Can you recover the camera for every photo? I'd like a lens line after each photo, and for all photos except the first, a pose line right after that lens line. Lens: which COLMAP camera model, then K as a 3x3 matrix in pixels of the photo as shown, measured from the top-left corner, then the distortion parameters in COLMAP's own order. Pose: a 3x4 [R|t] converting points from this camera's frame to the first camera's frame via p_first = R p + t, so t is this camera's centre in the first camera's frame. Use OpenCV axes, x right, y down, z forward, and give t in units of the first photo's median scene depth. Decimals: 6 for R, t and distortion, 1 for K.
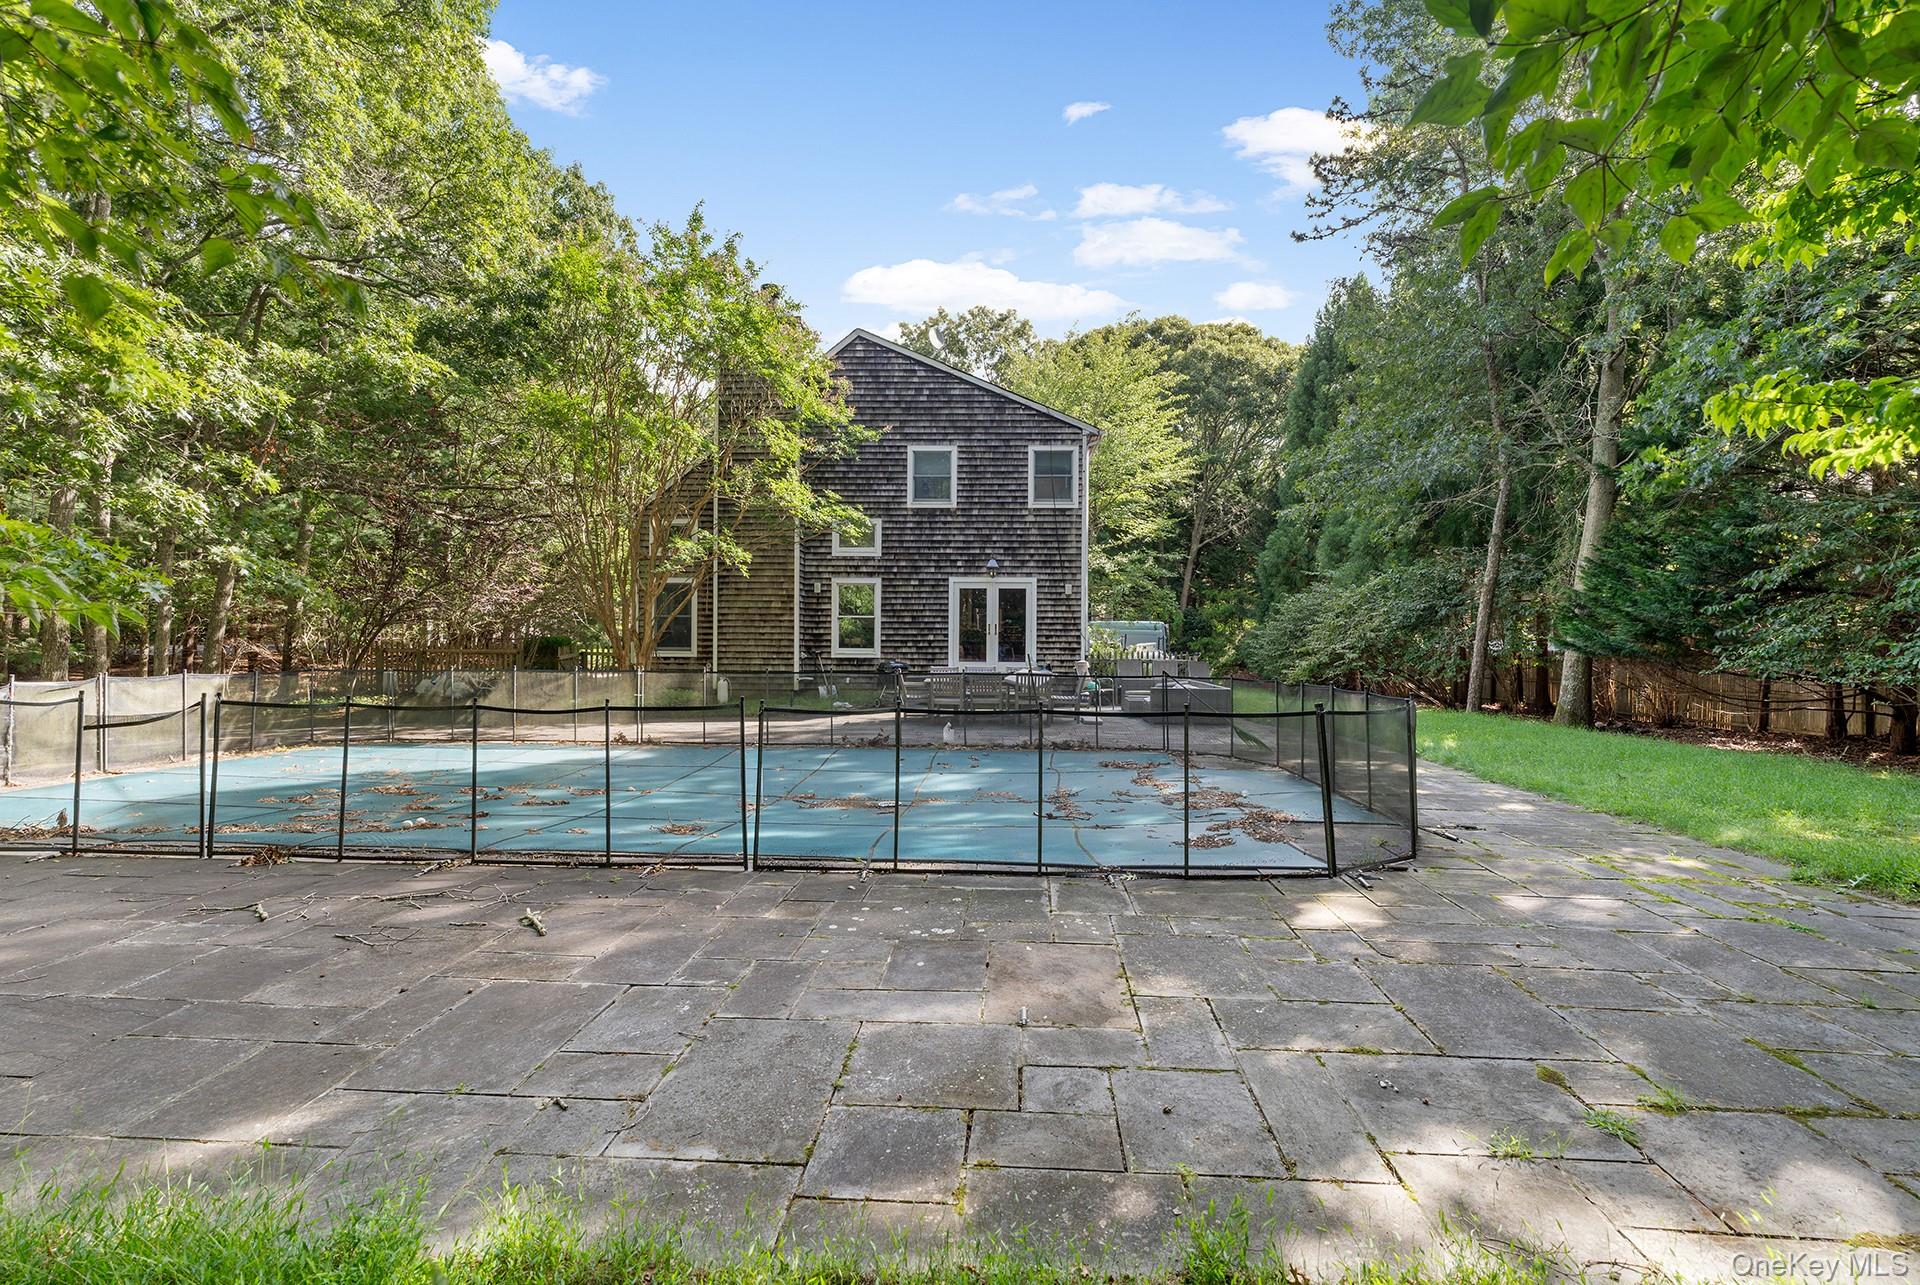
lens RADIAL K [[872.9, 0, 960.1], [0, 872.9, 641.2], [0, 0, 1]] dist [0.000134, 0.003736]
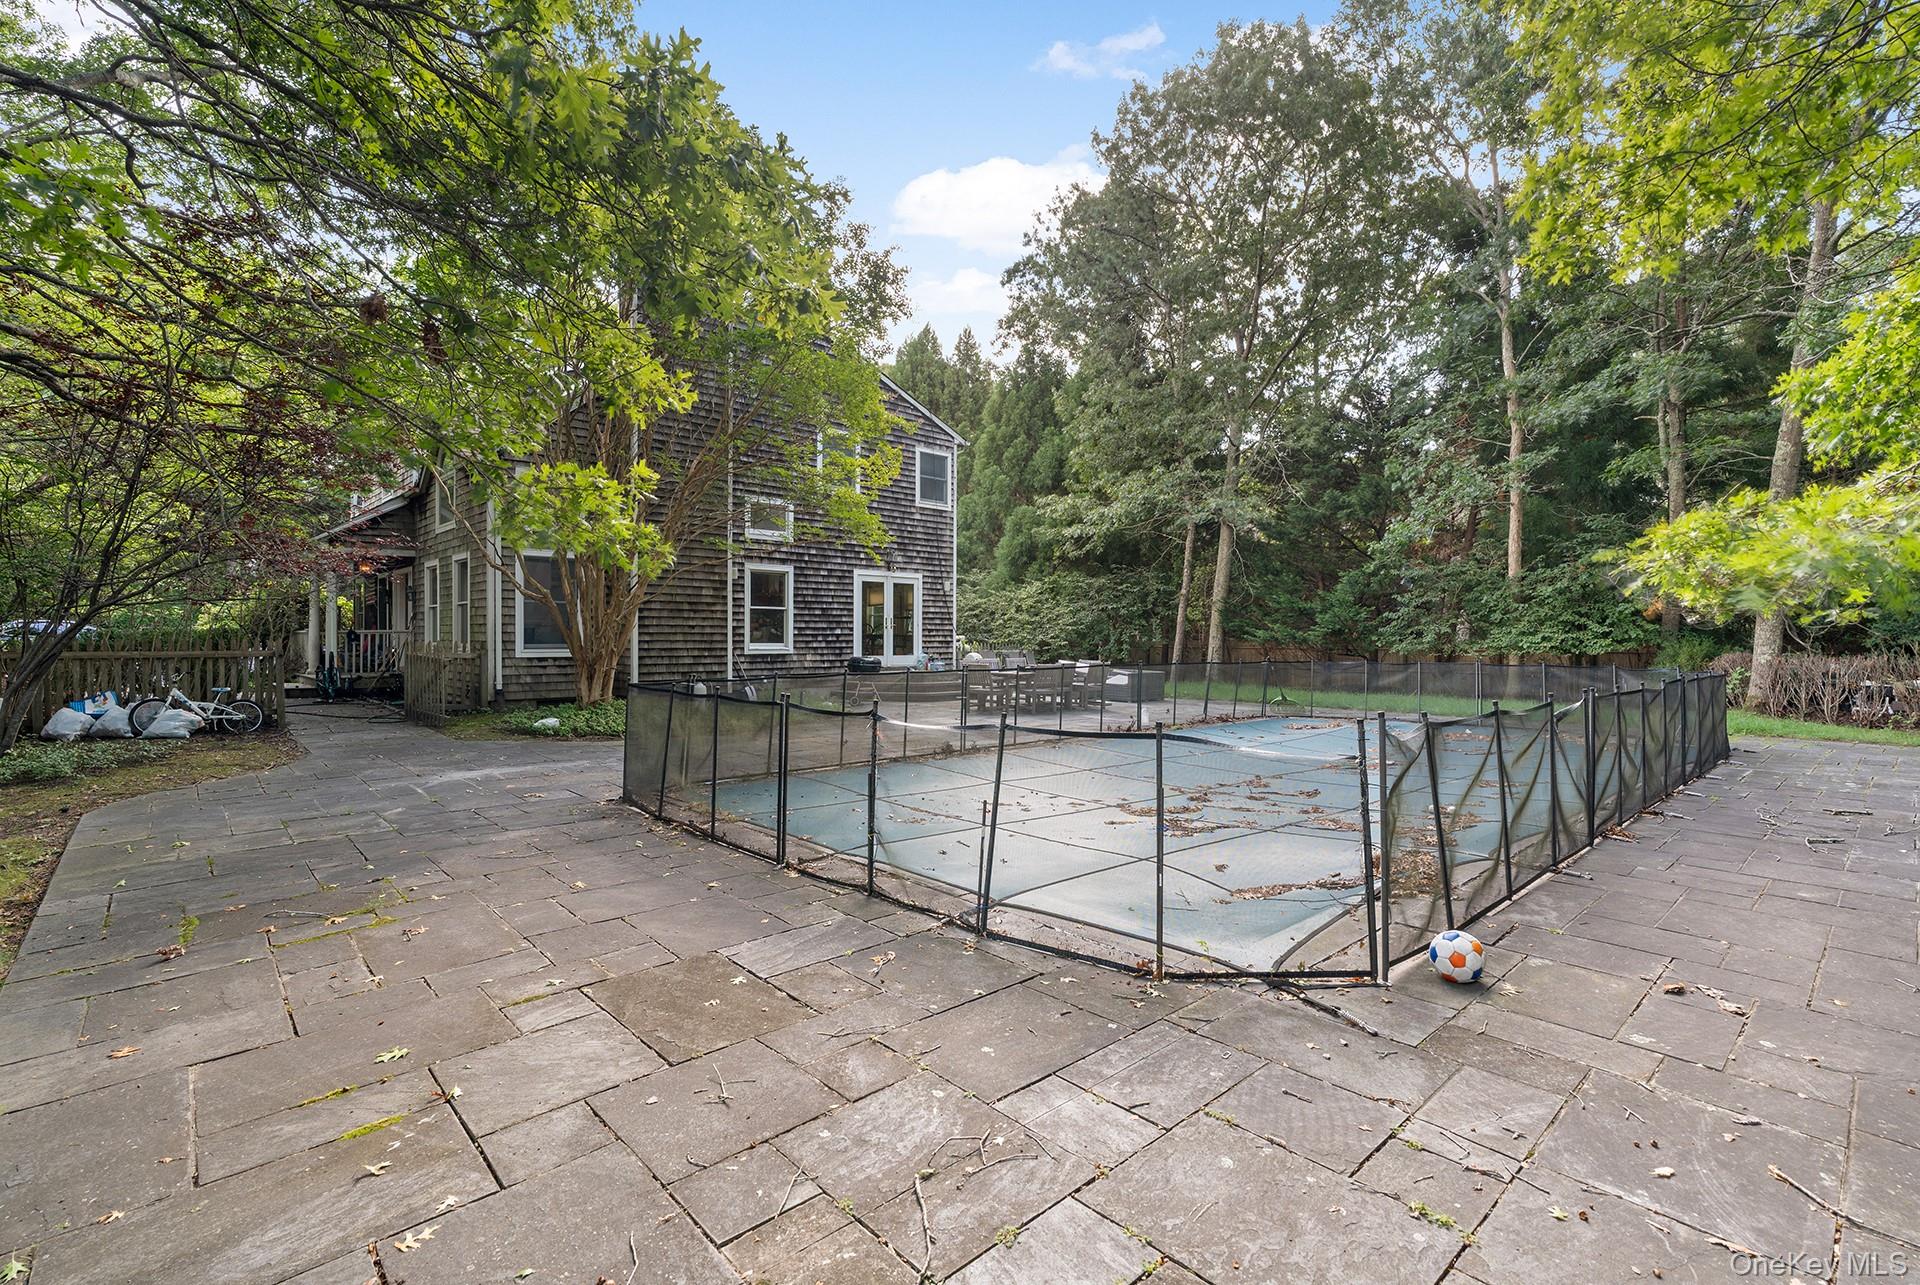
lens RADIAL K [[872.9, 0, 960.5], [0, 872.9, 637.4], [0, 0, 1]] dist [0.000134, 0.003736]
pose [[0.688724, -0.004296, 0.725011, -0.633023], [-0.002615, 0.999961, 0.008409, -0.005834], [-0.725019, -0.007687, 0.688686, 0.246900]]
